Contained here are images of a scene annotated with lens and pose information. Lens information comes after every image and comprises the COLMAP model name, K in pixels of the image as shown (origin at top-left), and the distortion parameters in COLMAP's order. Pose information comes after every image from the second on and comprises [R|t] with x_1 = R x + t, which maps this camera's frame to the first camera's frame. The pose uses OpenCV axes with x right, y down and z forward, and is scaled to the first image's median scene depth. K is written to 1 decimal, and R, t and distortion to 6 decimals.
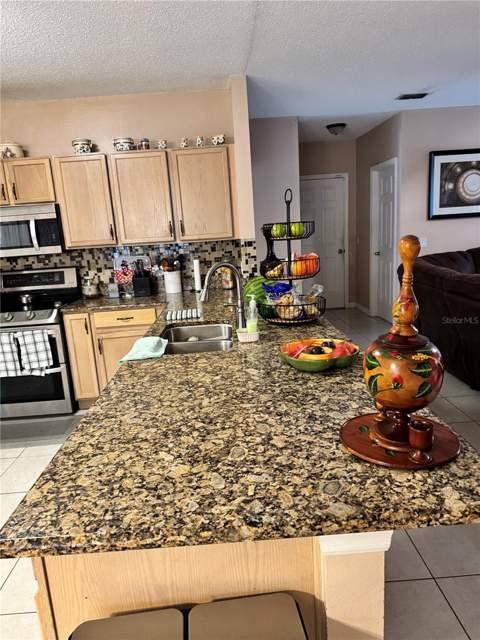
lens RADIAL K [[444.2, 0, 239.4], [0, 444.2, 321.7], [0, 0, 1]] dist [0.119960, -0.194888]
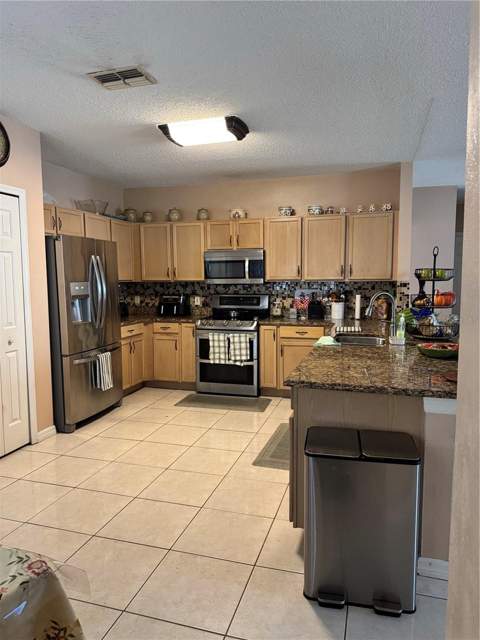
lens RADIAL K [[444.2, 0, 239.4], [0, 444.2, 321.7], [0, 0, 1]] dist [0.119960, -0.194888]
pose [[0.943420, 0.093533, -0.318134, -0.002974], [-0.124459, 0.989133, -0.078270, 0.089057], [0.307356, 0.113436, 0.944809, -0.351271]]
